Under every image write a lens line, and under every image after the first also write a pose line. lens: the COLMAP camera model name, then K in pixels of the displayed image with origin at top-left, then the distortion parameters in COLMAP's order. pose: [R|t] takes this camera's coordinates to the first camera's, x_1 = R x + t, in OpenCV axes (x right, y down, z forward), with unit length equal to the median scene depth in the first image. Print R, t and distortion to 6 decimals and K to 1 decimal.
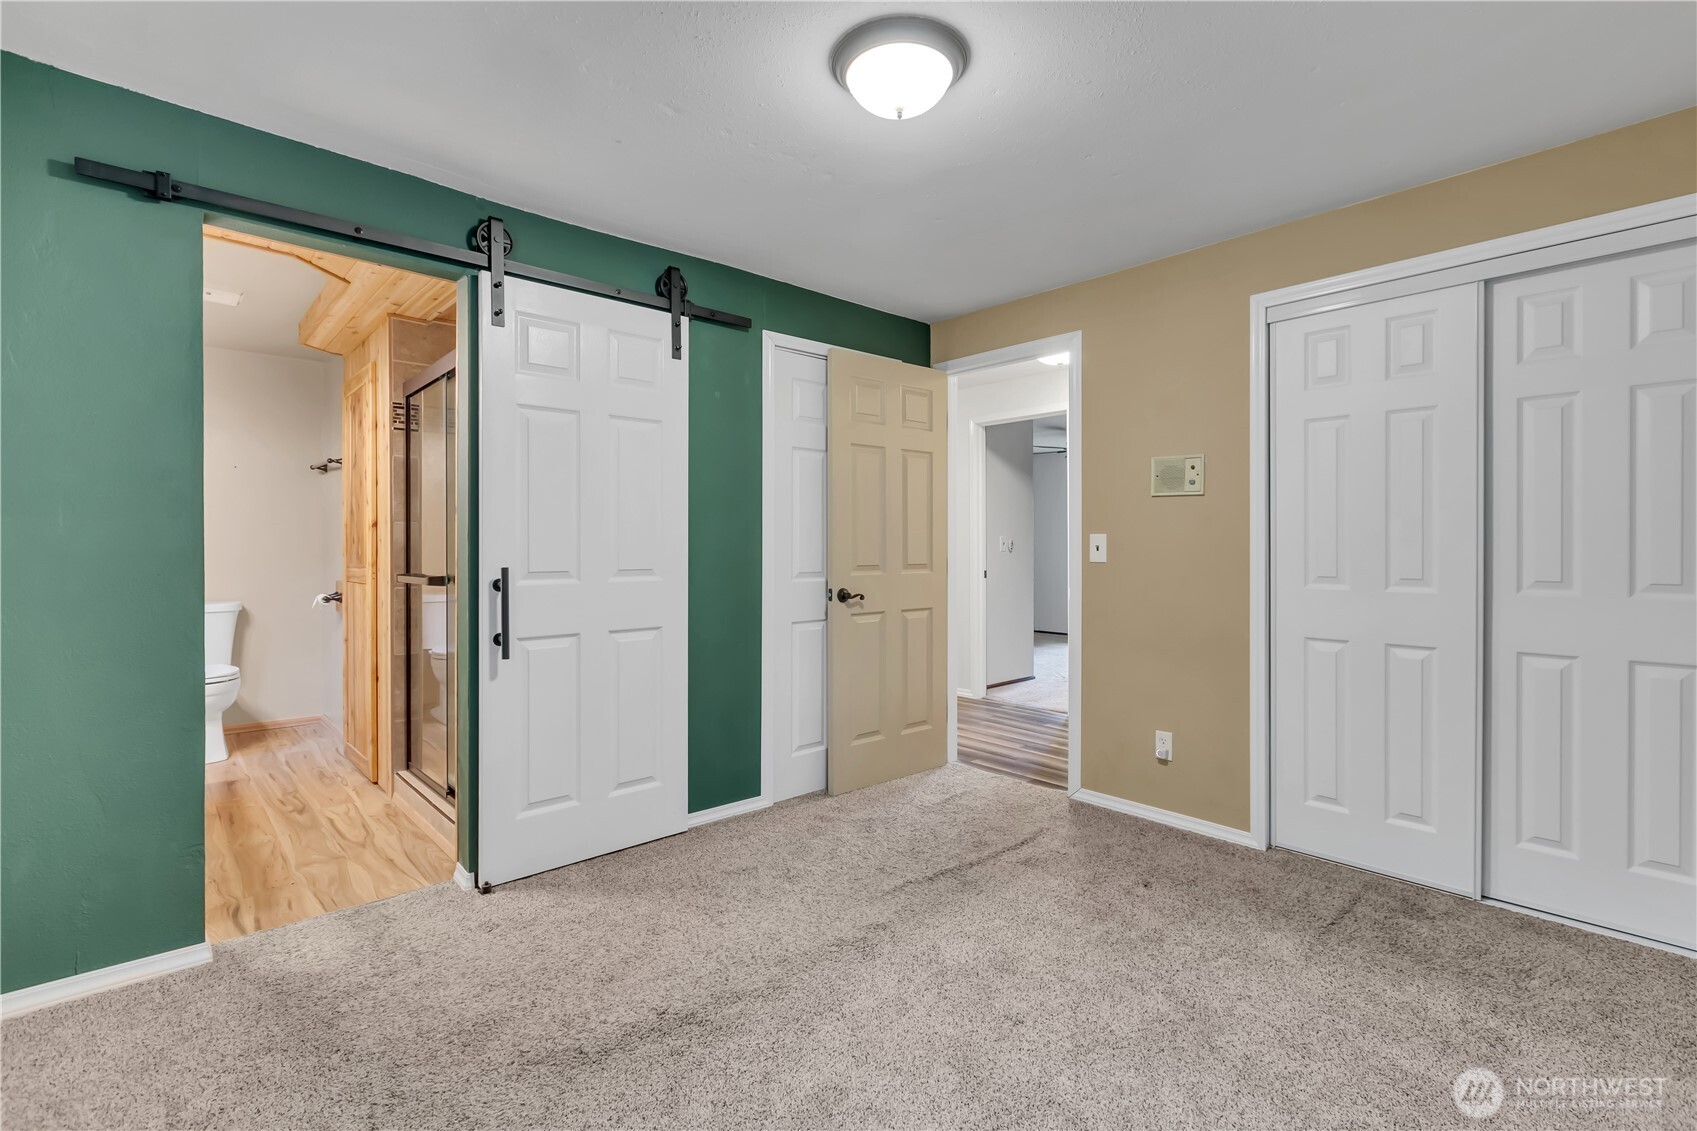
lens RADIAL K [[780.6, 0, 848.8], [0, 780.6, 555.7], [0, 0, 1]] dist [-0.000348, -0.000302]
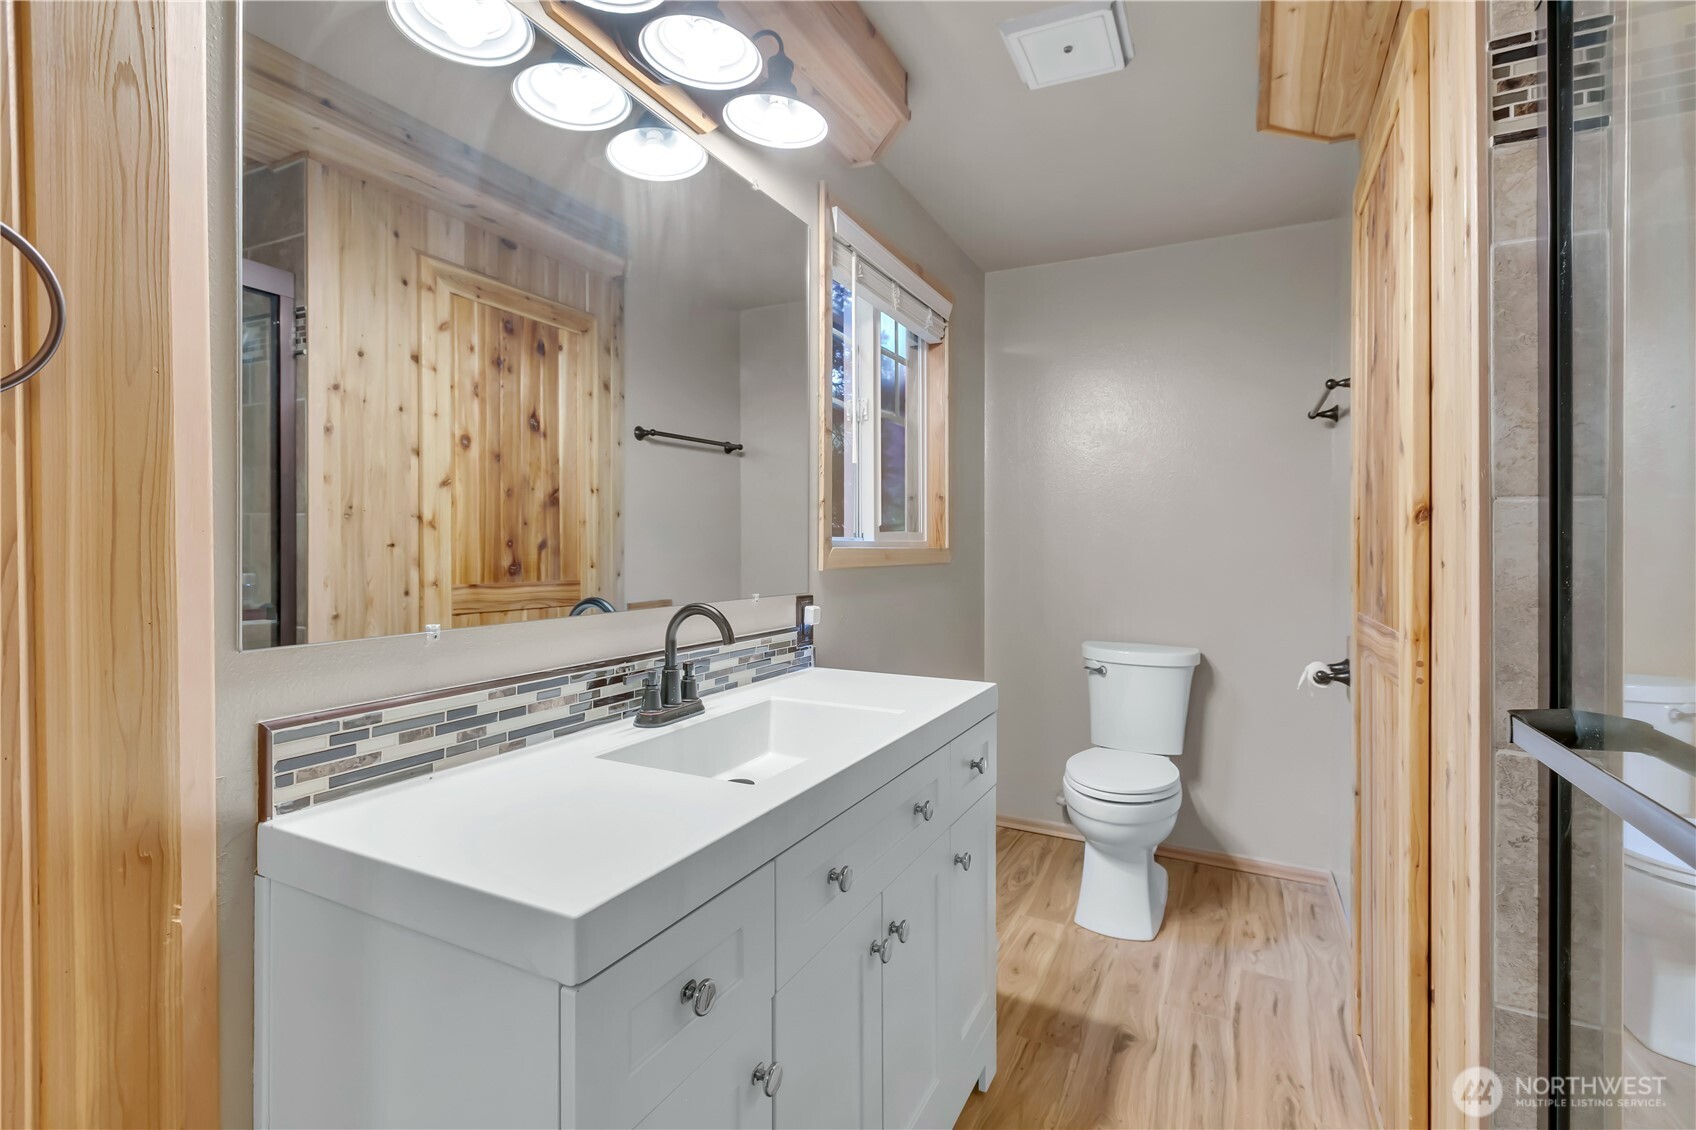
lens RADIAL K [[780.1, 0, 848.7], [0, 780.1, 550.6], [0, 0, 1]] dist [-0.000348, -0.000302]
pose [[0.361059, 0.004008, -0.932534, -0.411408], [-0.002578, 0.999991, 0.003300, -0.026161], [0.932539, 0.001212, 0.361067, 0.693907]]
